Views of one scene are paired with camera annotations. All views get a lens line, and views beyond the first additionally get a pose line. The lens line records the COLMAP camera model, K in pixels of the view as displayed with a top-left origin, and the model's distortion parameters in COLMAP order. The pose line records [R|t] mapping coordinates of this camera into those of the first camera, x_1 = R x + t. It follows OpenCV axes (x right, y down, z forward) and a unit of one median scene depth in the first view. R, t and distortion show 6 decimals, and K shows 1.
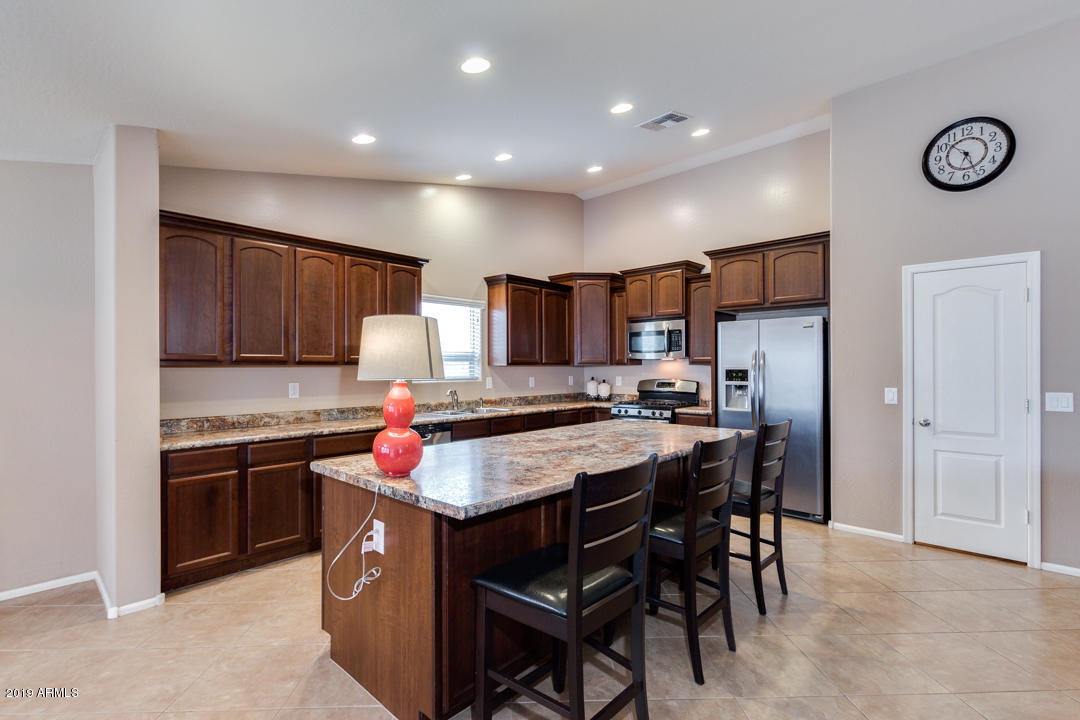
lens RADIAL K [[497.2, 0, 537.1], [0, 497.2, 365.8], [0, 0, 1]] dist [0.001731, -0.000348]
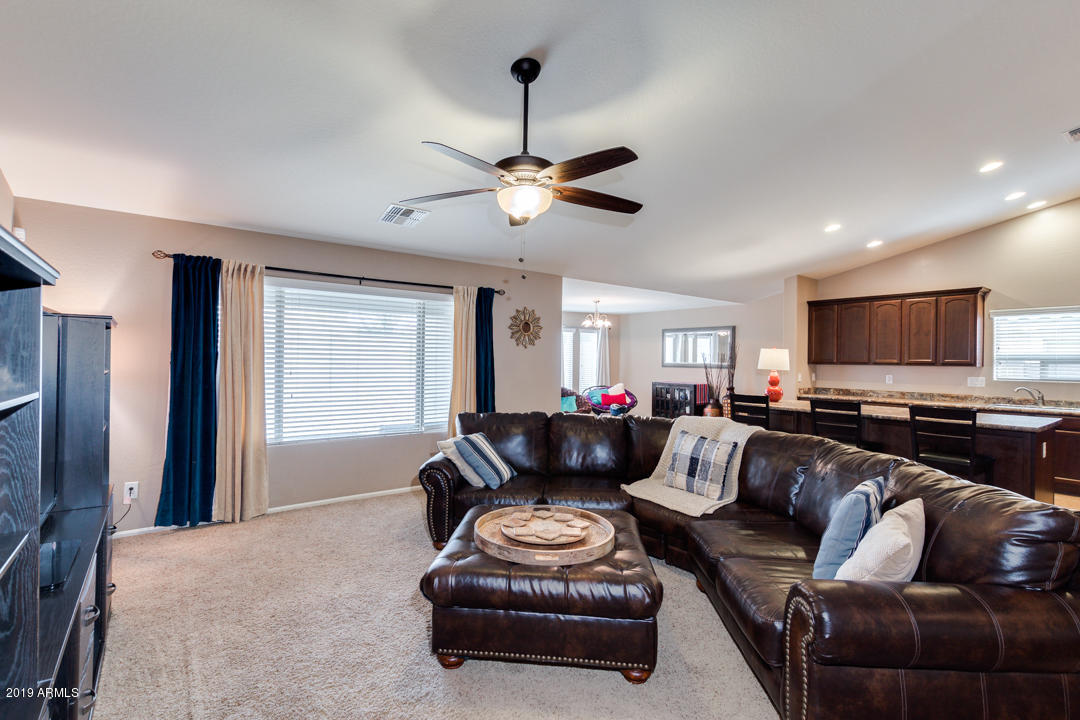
lens RADIAL K [[499.5, 0, 538.3], [0, 499.5, 362.3], [0, 0, 1]] dist [0.007403, -0.000949]
pose [[-0.161785, 0.004916, -0.986814, 1.228173], [-0.010608, 0.999921, 0.006721, -0.008035], [0.986769, 0.011555, -0.161720, 0.044824]]
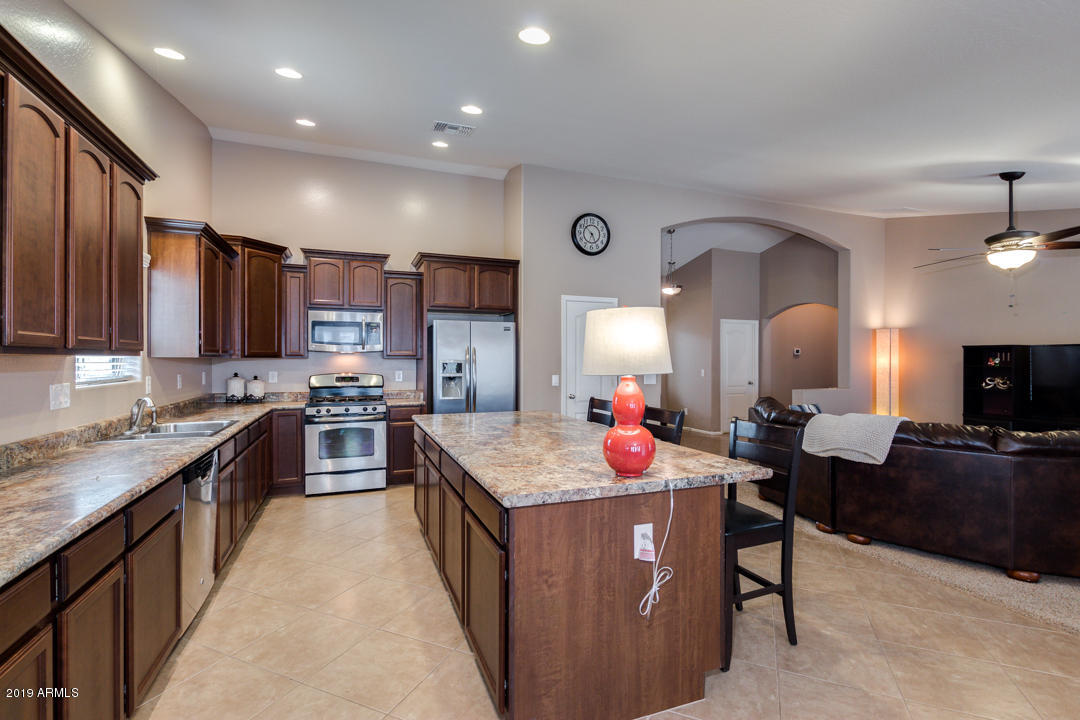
lens RADIAL K [[492.1, 0, 536.5], [0, 492.1, 360.9], [0, 0, 1]] dist [0.002129, -0.000572]
pose [[0.435423, 0.002805, 0.900221, -0.514818], [-0.005302, 0.999986, -0.000551, 0.002162], [-0.900210, -0.004533, 0.435432, 0.322413]]
